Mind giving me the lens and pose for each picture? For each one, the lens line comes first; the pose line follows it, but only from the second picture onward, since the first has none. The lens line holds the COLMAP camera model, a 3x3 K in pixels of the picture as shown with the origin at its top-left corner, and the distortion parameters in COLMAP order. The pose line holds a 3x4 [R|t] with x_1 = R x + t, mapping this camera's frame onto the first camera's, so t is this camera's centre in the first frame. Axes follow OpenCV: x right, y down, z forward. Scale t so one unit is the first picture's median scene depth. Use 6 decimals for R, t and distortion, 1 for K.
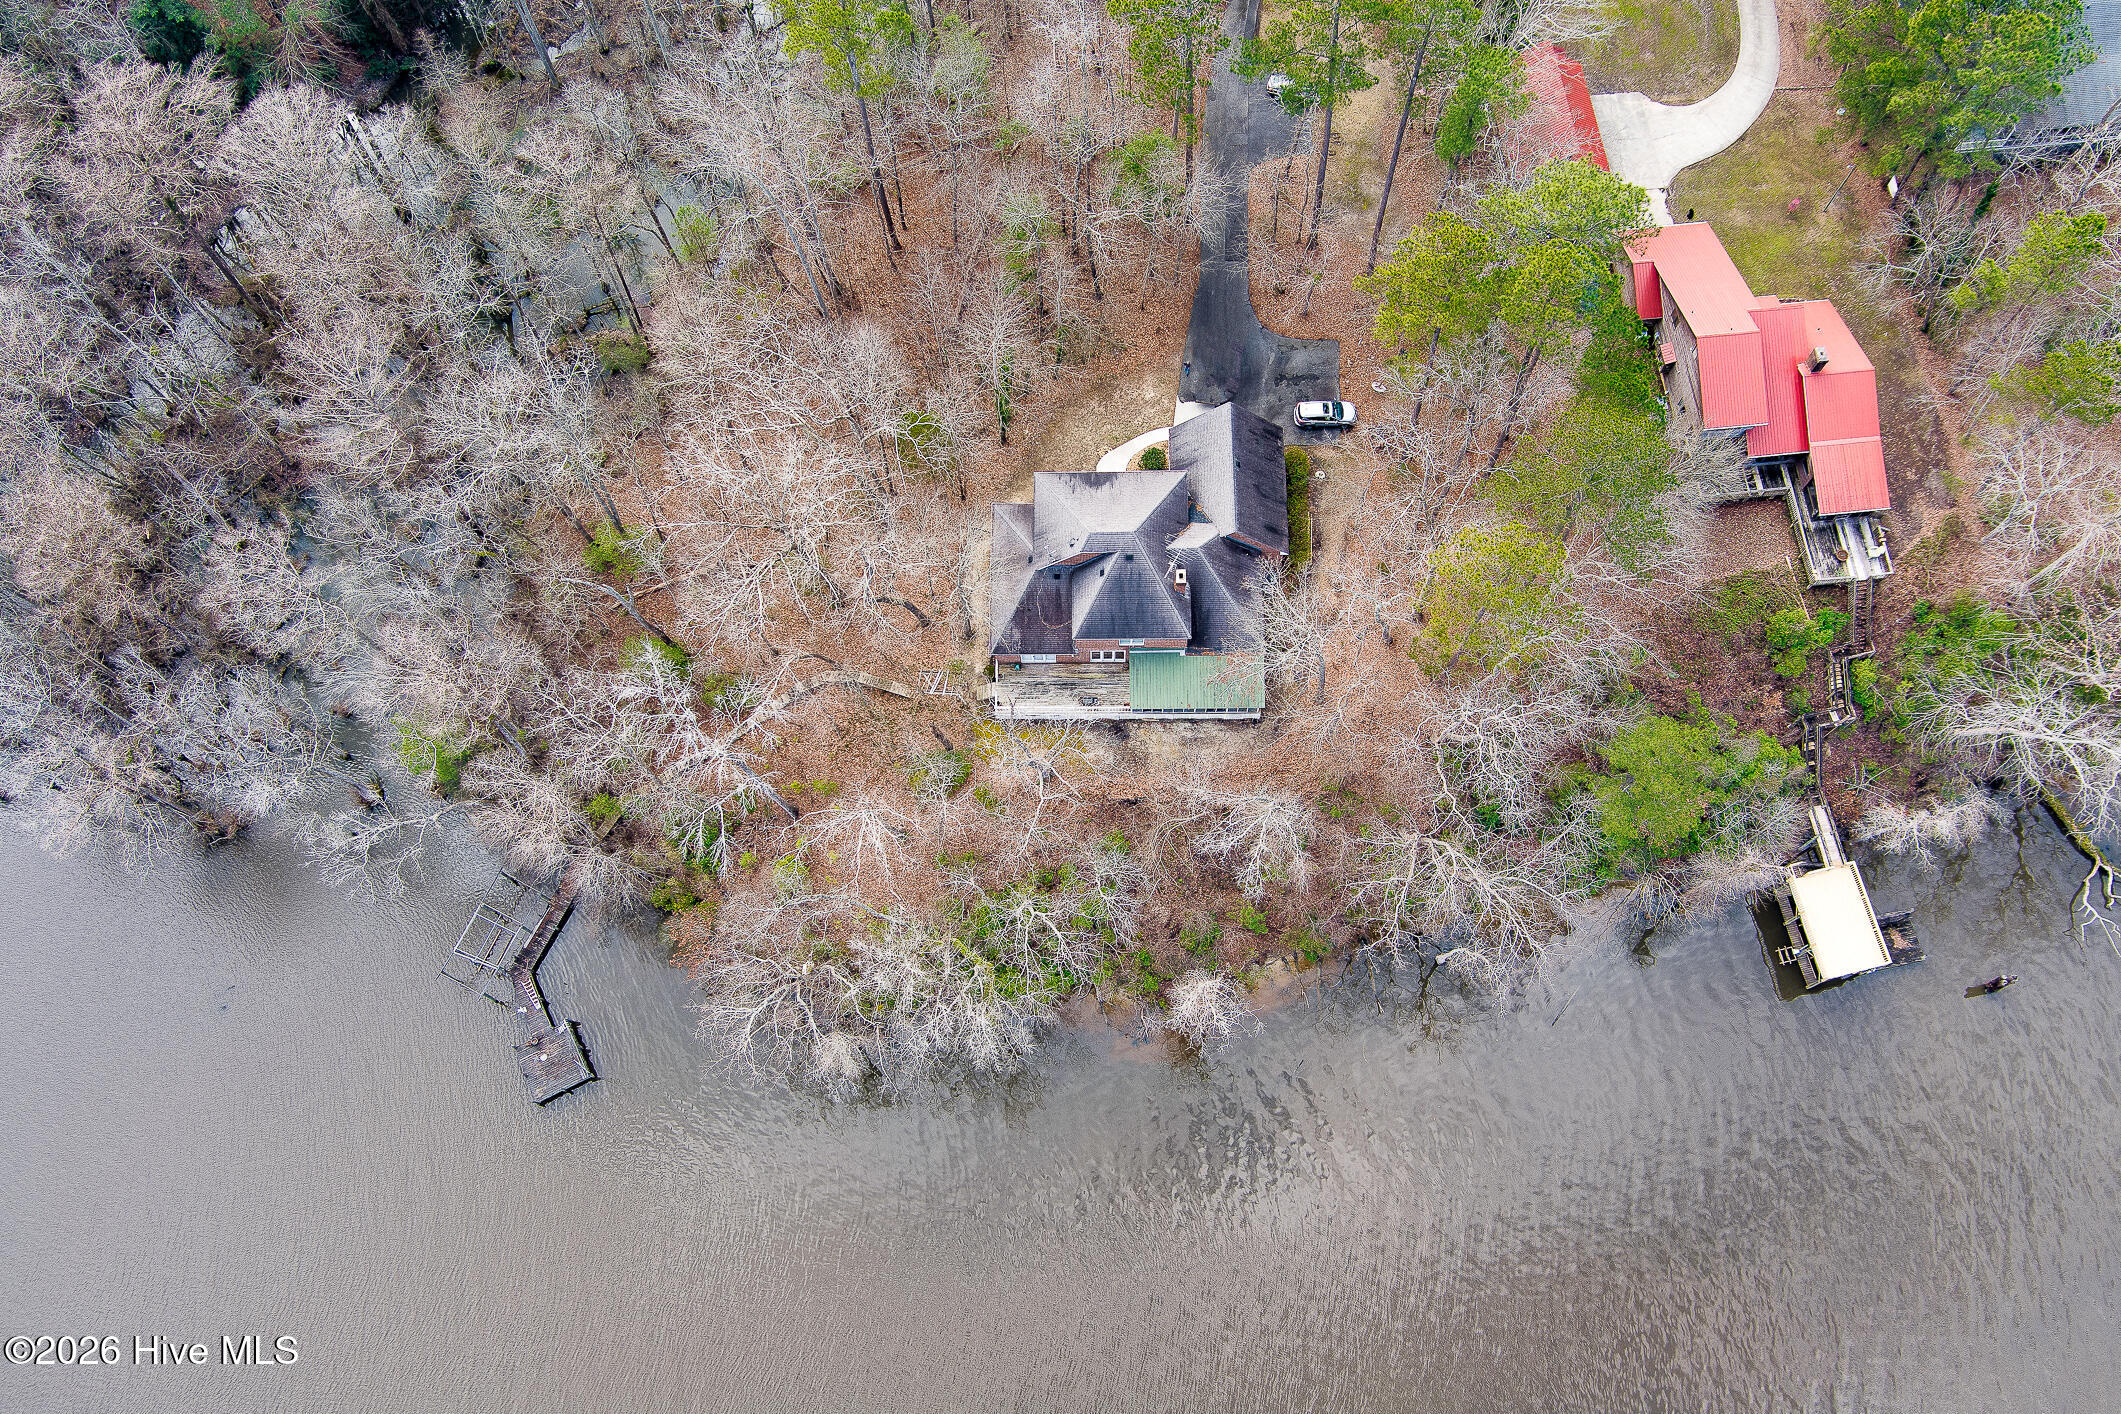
lens RADIAL K [[1703.1, 0, 1060.5], [0, 1703.1, 707.0], [0, 0, 1]] dist [-0.059881, -0.006197]
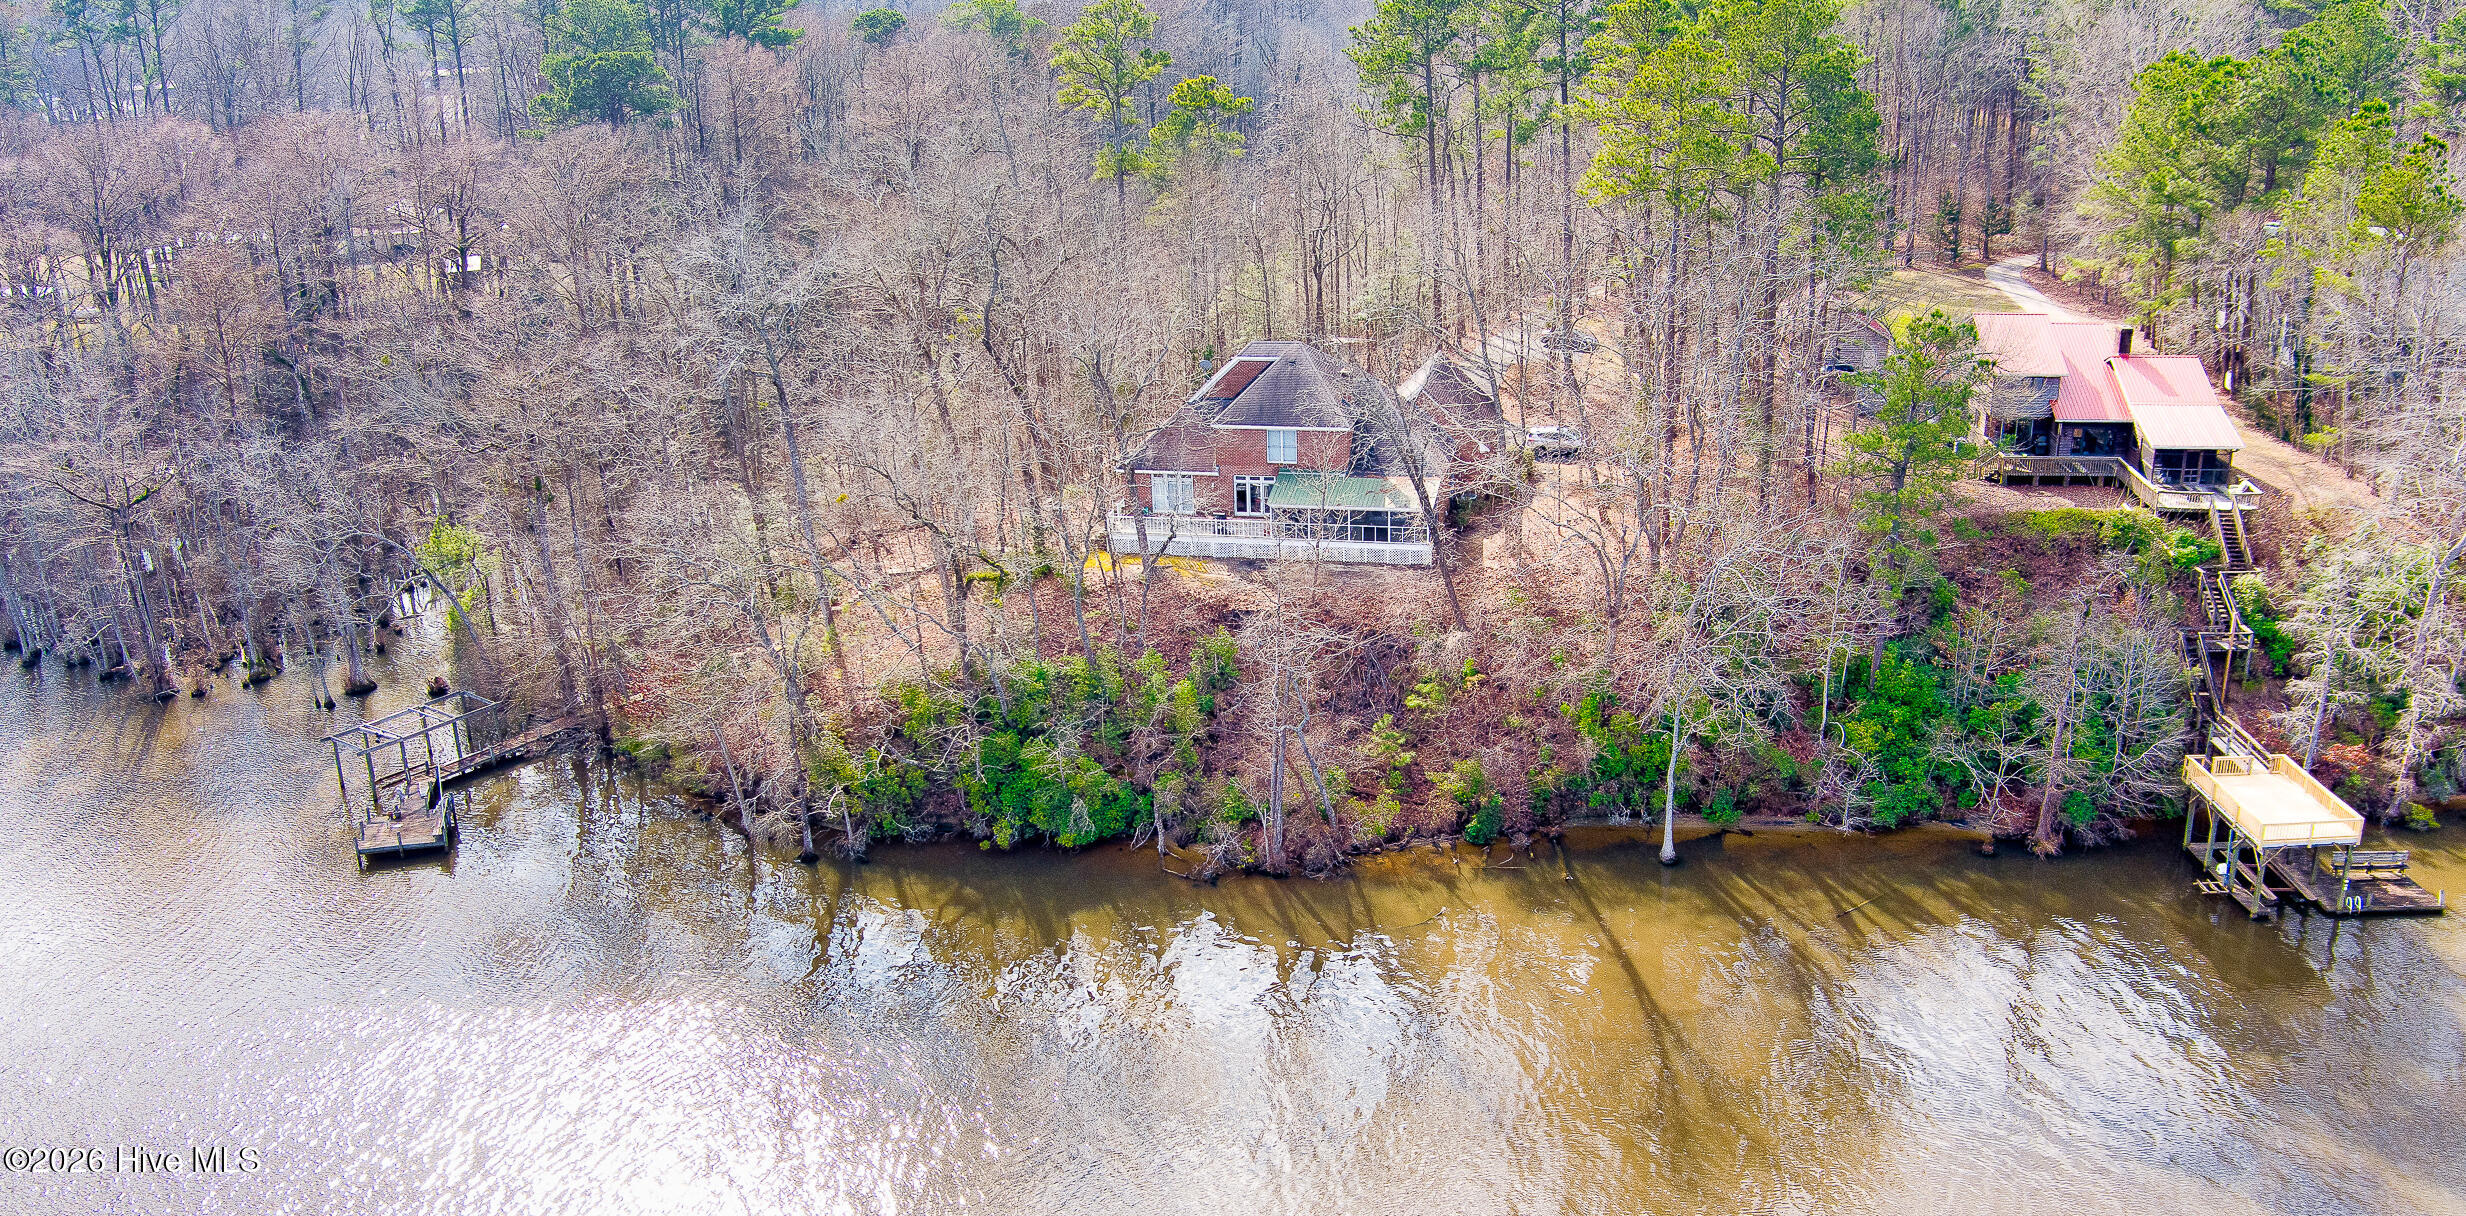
lens RADIAL K [[1991.3, 0, 1239.4], [0, 1991.3, 714.7], [0, 0, 1]] dist [-0.008836, -0.171200]
pose [[0.980818, 0.074000, -0.180334, 0.200357], [-0.182498, 0.673667, -0.716148, 0.726540], [0.068490, 0.735321, 0.674249, 0.423499]]
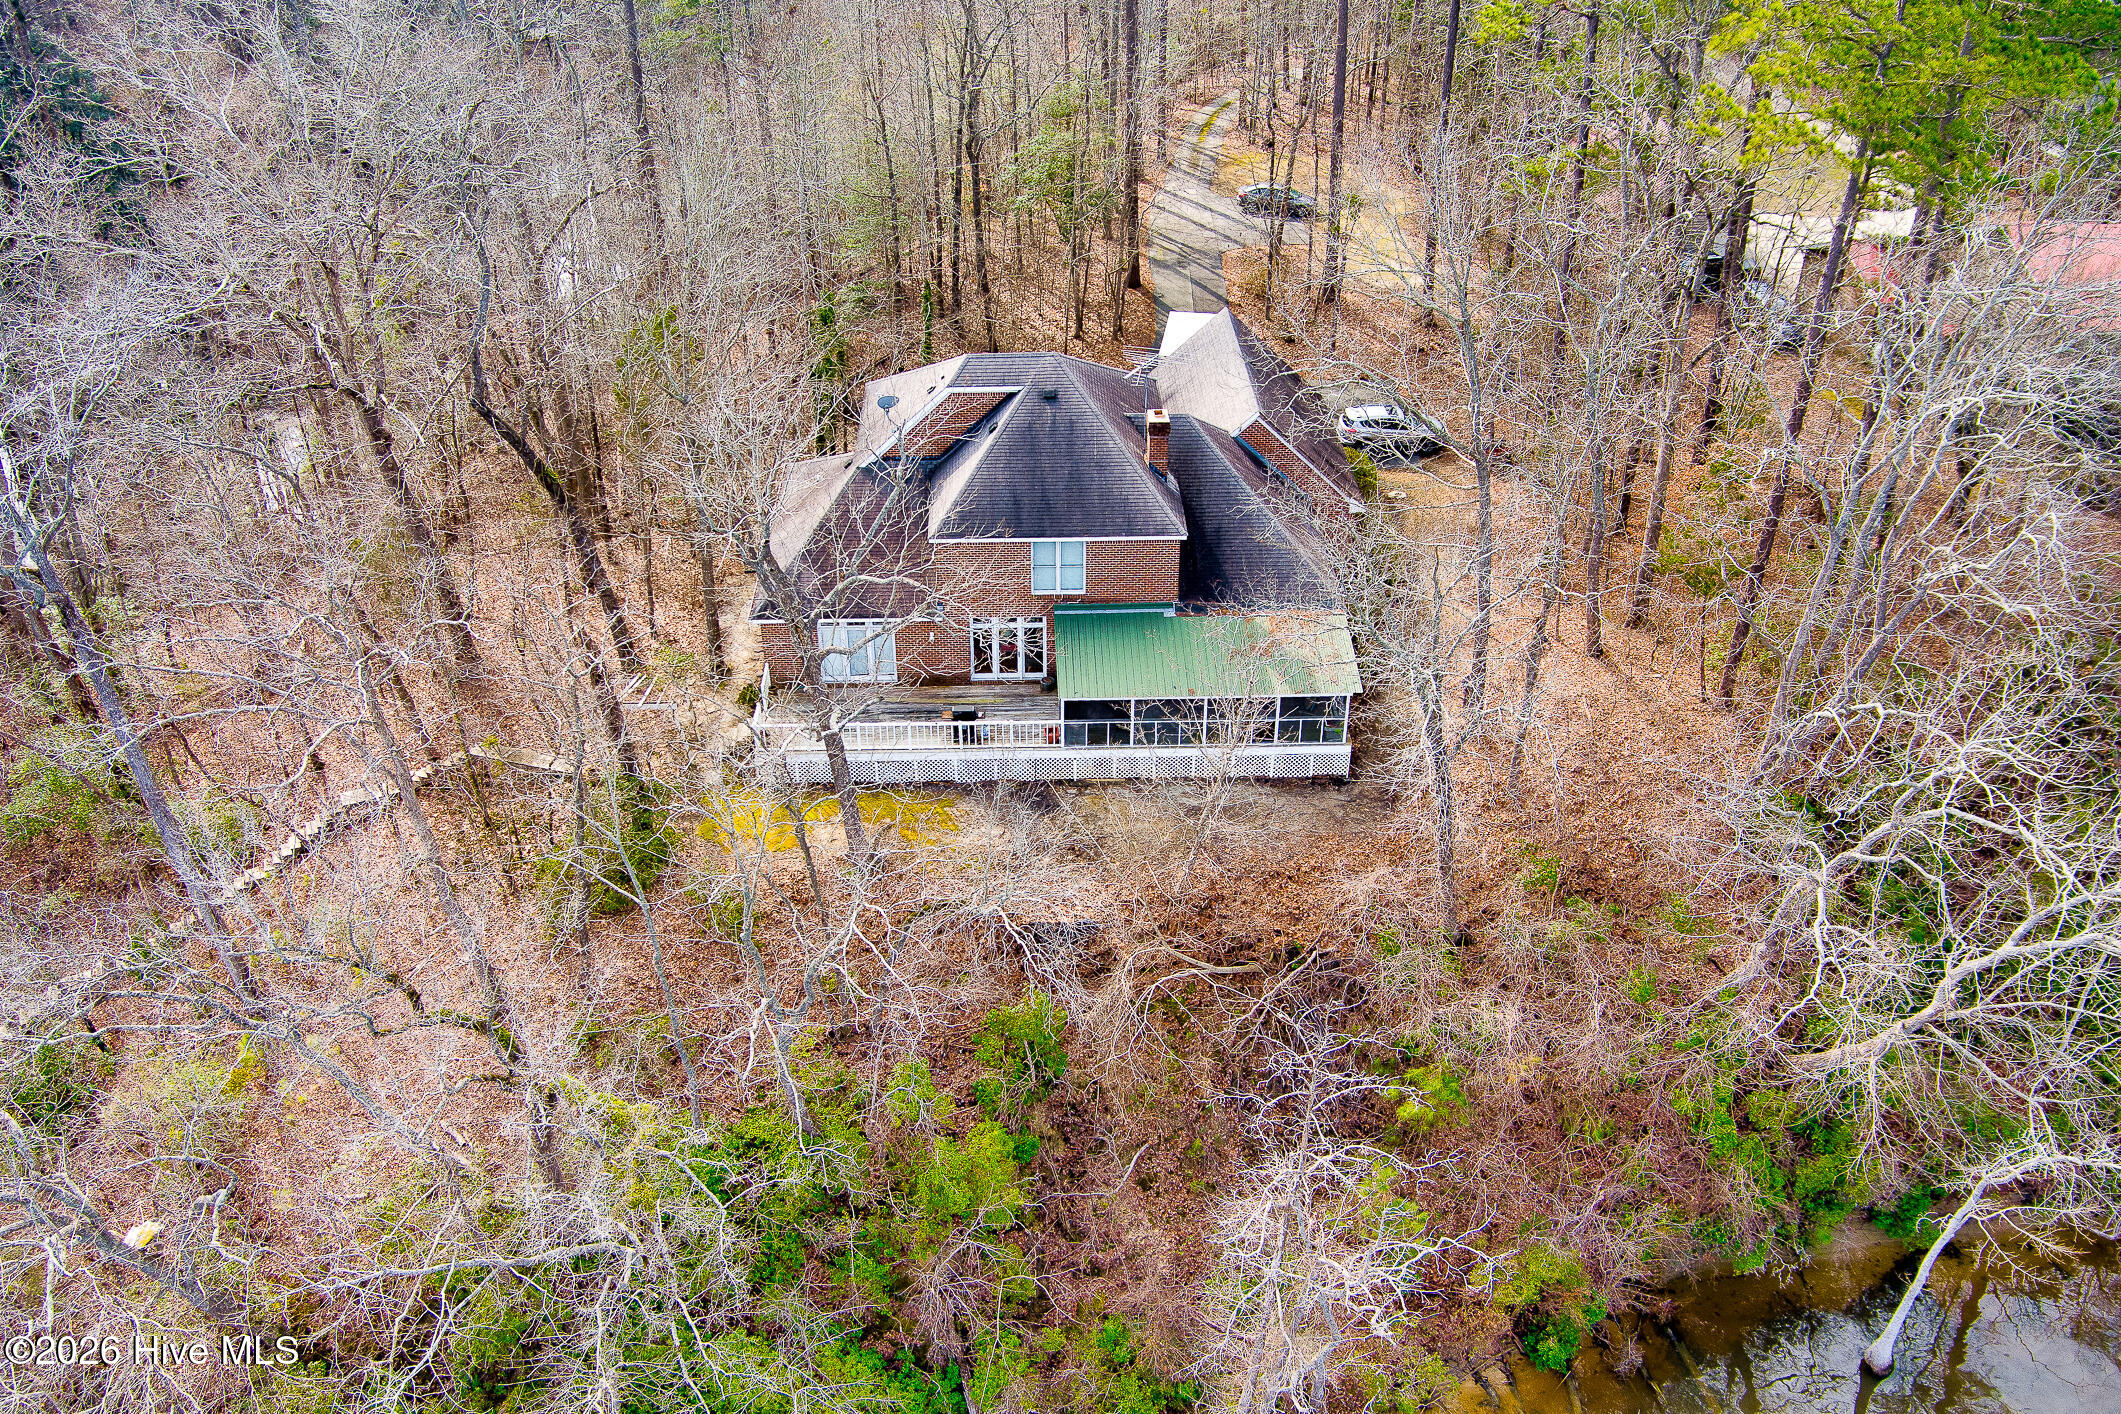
lens RADIAL K [[1762.0, 0, 1060.5], [0, 1762.0, 707.0], [0, 0, 1]] dist [-0.064893, -0.006630]
pose [[0.998948, 0.002147, 0.045809, 0.019910], [0.025370, 0.806244, -0.591039, 0.263418], [-0.038202, 0.591579, 0.805342, 0.617904]]
